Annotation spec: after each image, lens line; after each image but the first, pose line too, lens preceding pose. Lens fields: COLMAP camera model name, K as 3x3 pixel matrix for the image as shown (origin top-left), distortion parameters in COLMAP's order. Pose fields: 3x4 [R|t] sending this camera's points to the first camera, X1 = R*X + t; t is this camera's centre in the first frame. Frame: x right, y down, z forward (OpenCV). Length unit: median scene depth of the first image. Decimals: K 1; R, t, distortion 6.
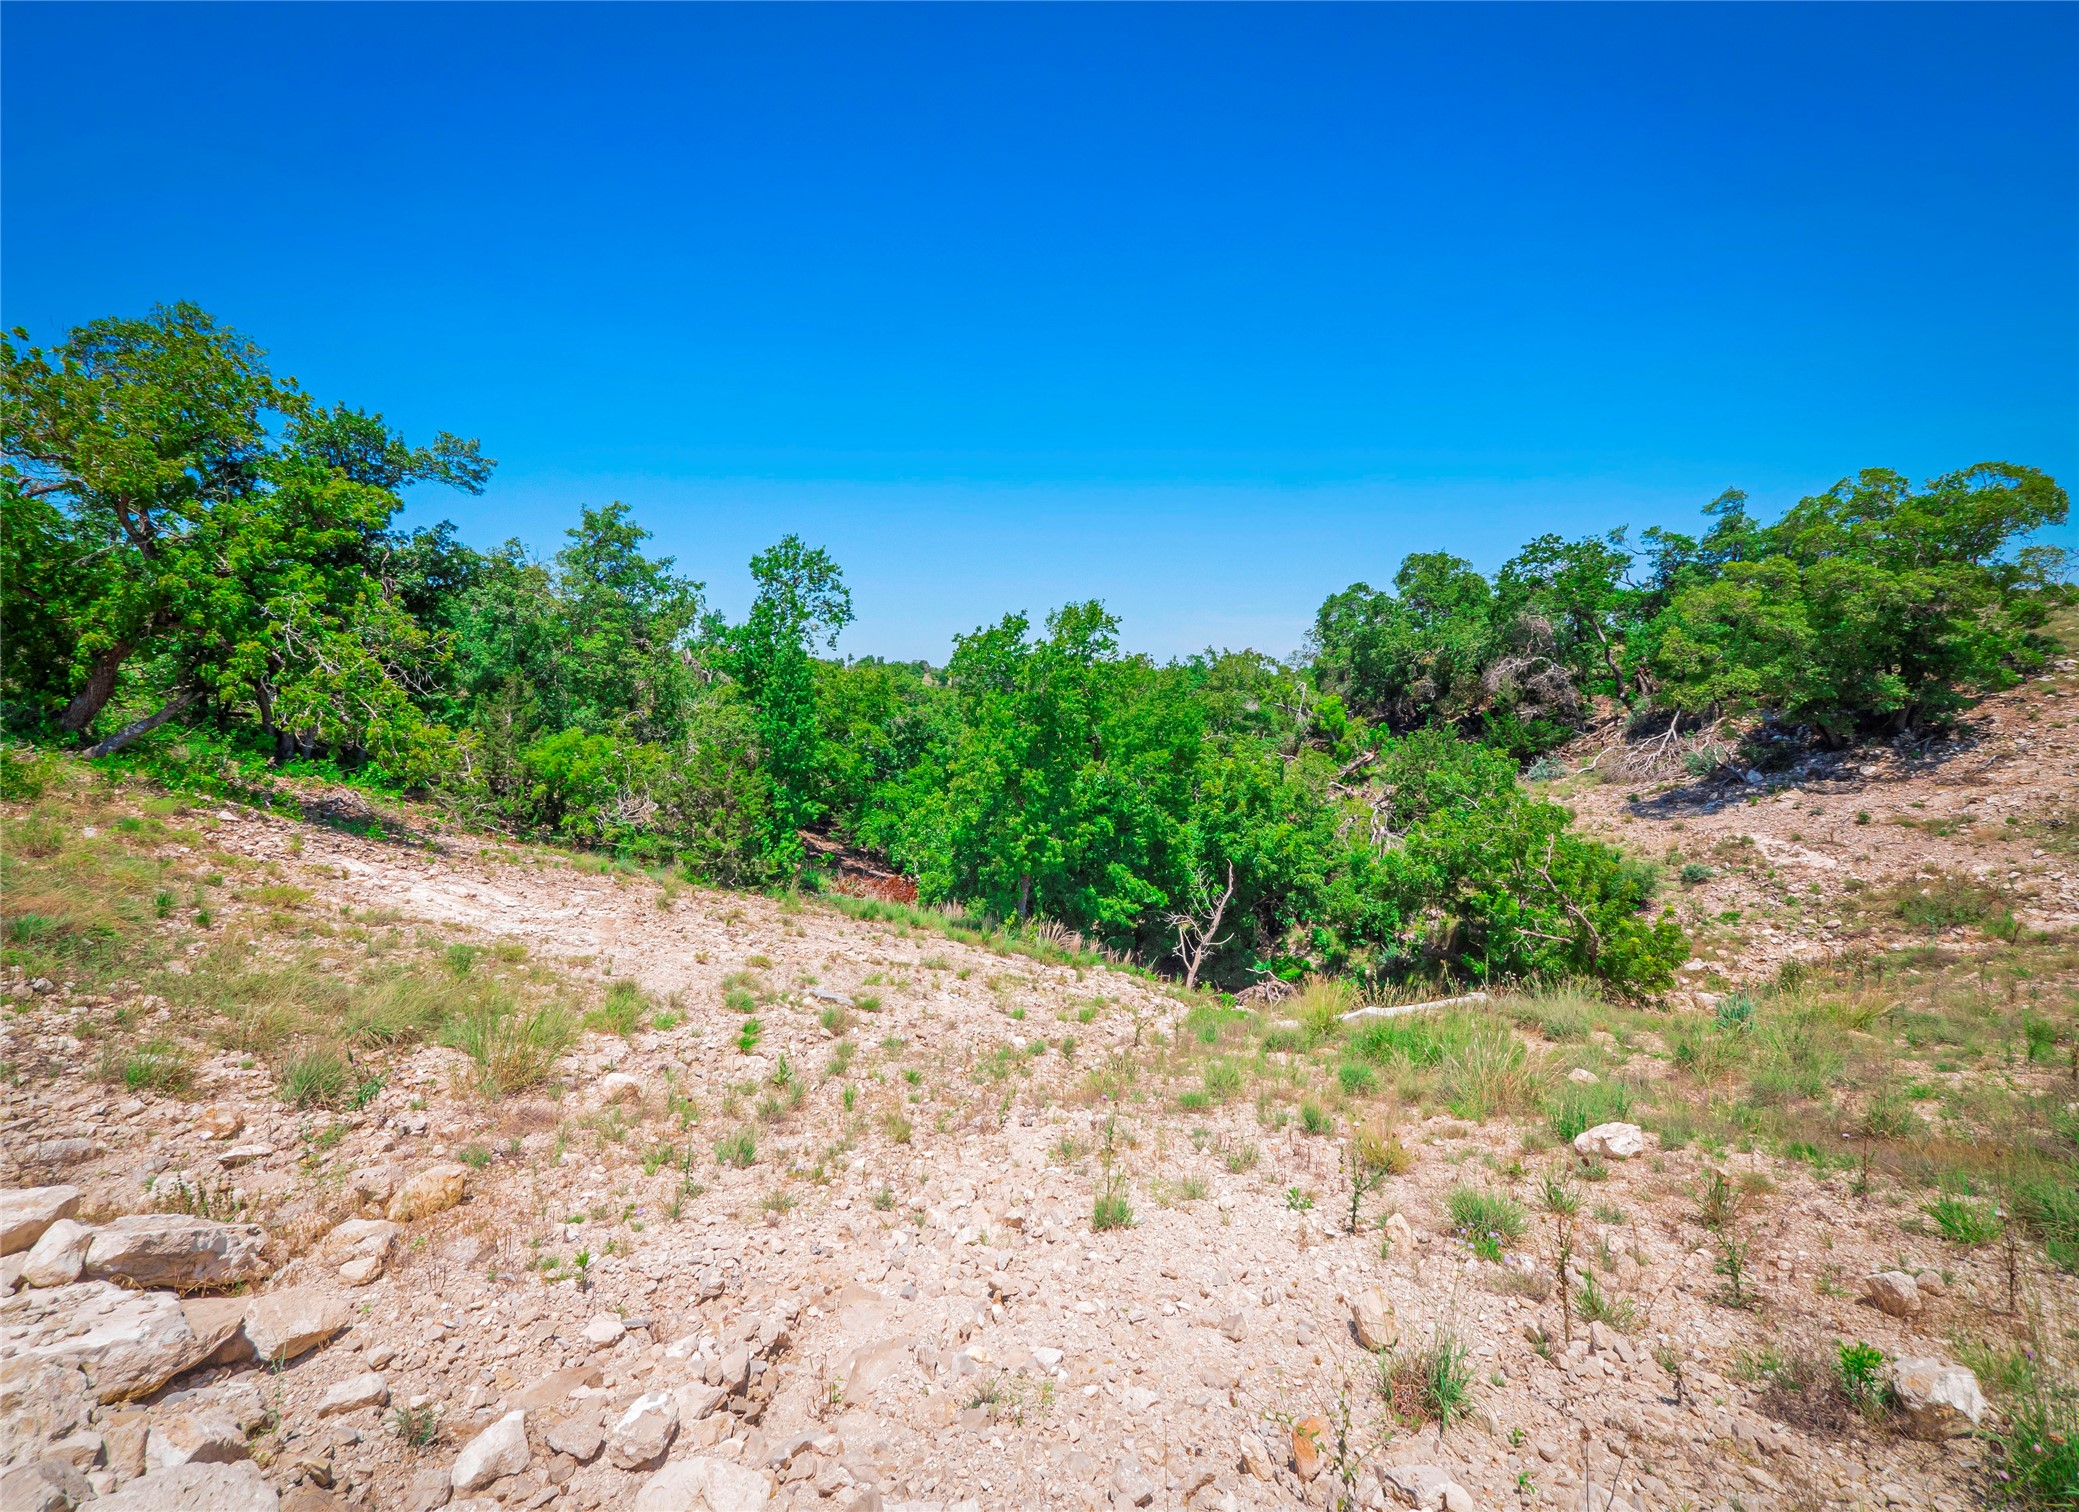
lens RADIAL K [[866.0, 0, 1038.9], [0, 866.0, 758.0], [0, 0, 1]] dist [-0.004715, -0.000333]
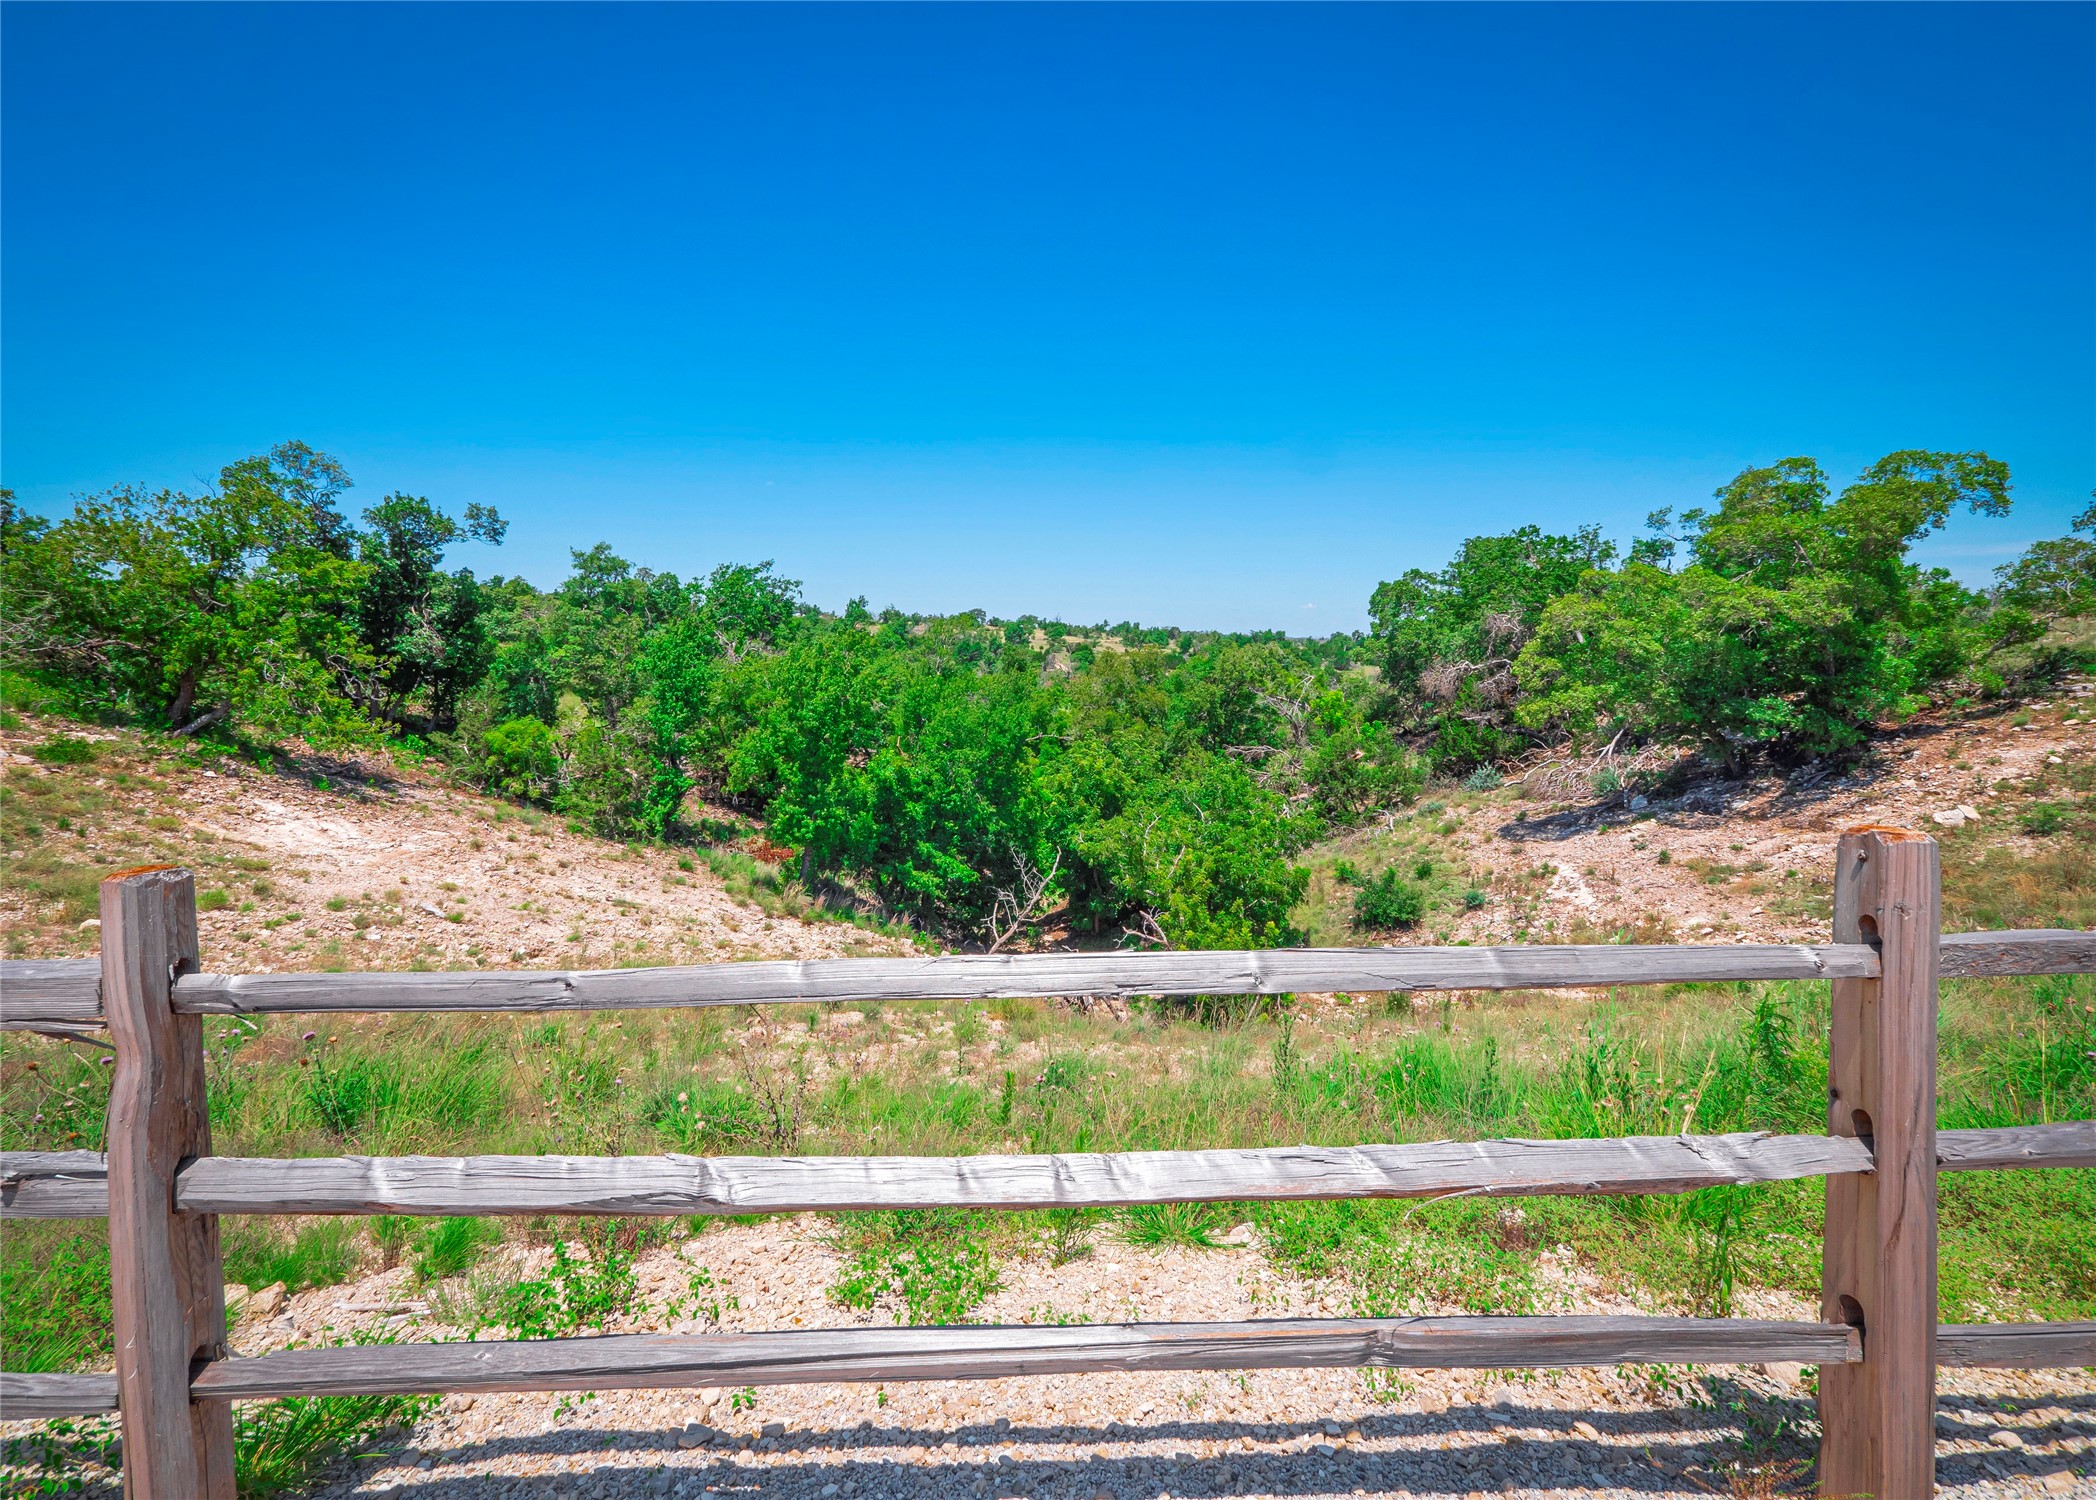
lens RADIAL K [[873.0, 0, 1044.6], [0, 873.0, 752.2], [0, 0, 1]] dist [-0.004715, -0.000333]
pose [[0.951678, 0.046366, -0.303576, 0.545465], [-0.036184, 0.998581, 0.039084, -0.048312], [0.304958, -0.026211, 0.952005, -0.070907]]
